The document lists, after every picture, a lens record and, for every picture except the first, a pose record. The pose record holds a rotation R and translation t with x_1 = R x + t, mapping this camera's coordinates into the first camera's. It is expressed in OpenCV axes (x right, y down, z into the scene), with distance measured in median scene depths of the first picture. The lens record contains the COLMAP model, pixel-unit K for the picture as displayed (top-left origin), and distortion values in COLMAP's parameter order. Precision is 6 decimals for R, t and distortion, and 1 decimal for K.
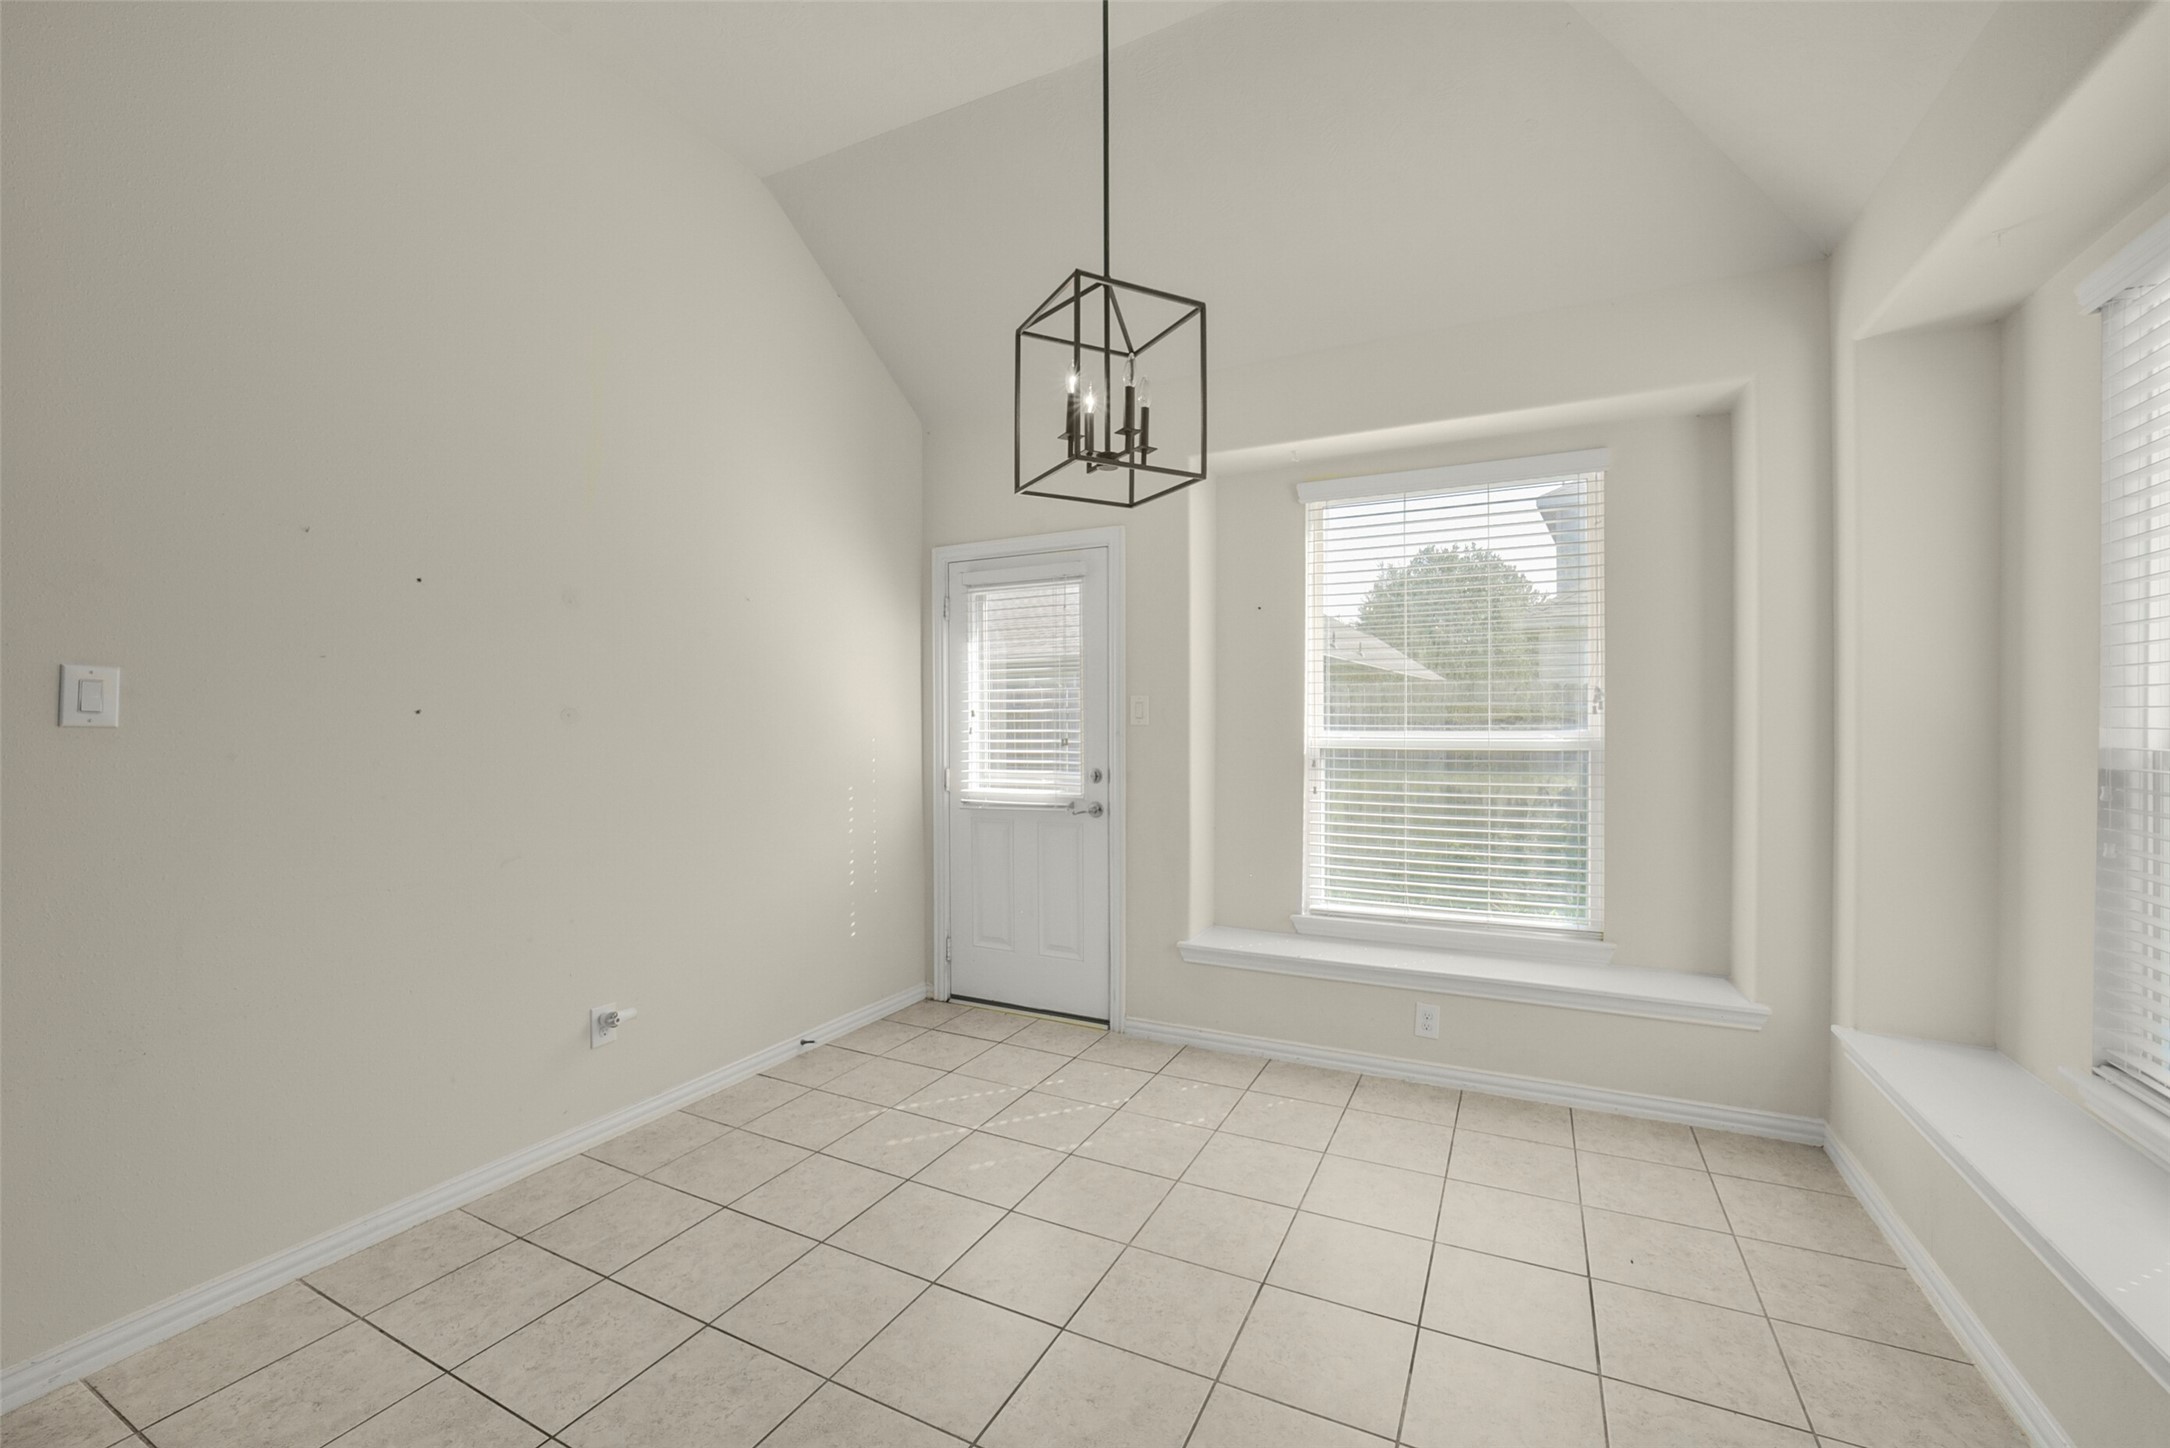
lens RADIAL K [[947.2, 0, 1047.6], [0, 947.2, 723.4], [0, 0, 1]] dist [0.001219, -0.000138]
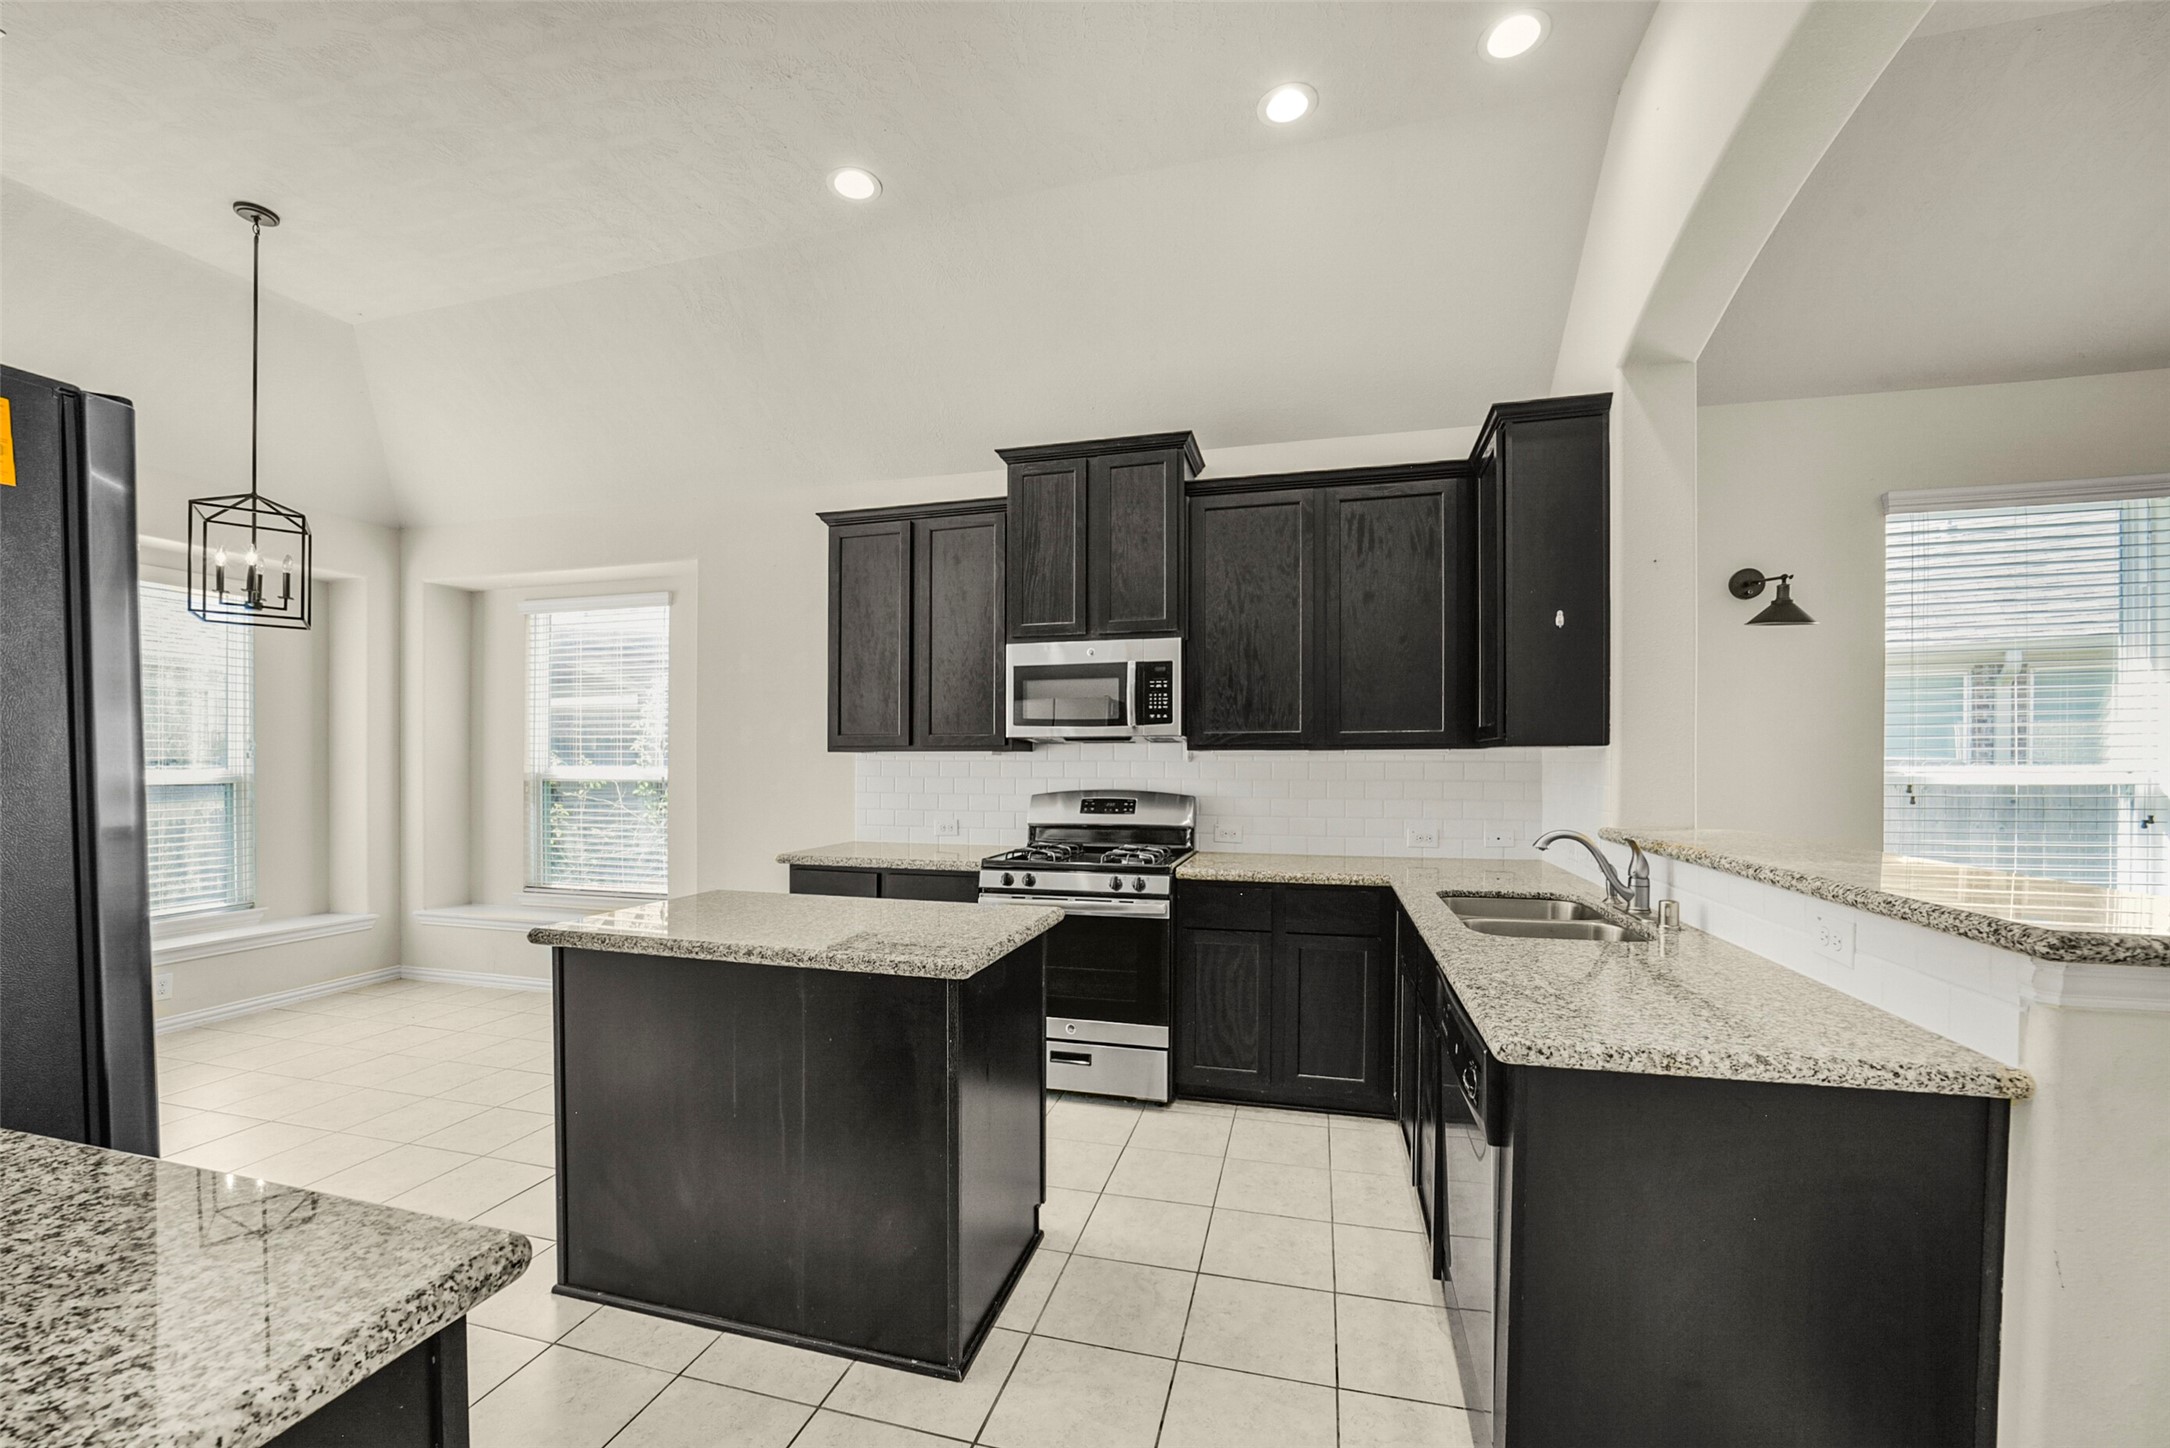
lens RADIAL K [[861.3, 0, 1075.7], [0, 861.3, 767.4], [0, 0, 1]] dist [-0.000560, 0.000025]
pose [[-0.219448, -0.003562, 0.975618, -0.969794], [-0.001195, 0.999994, 0.003382, -0.000962], [-0.975623, -0.000424, -0.219451, 0.016423]]
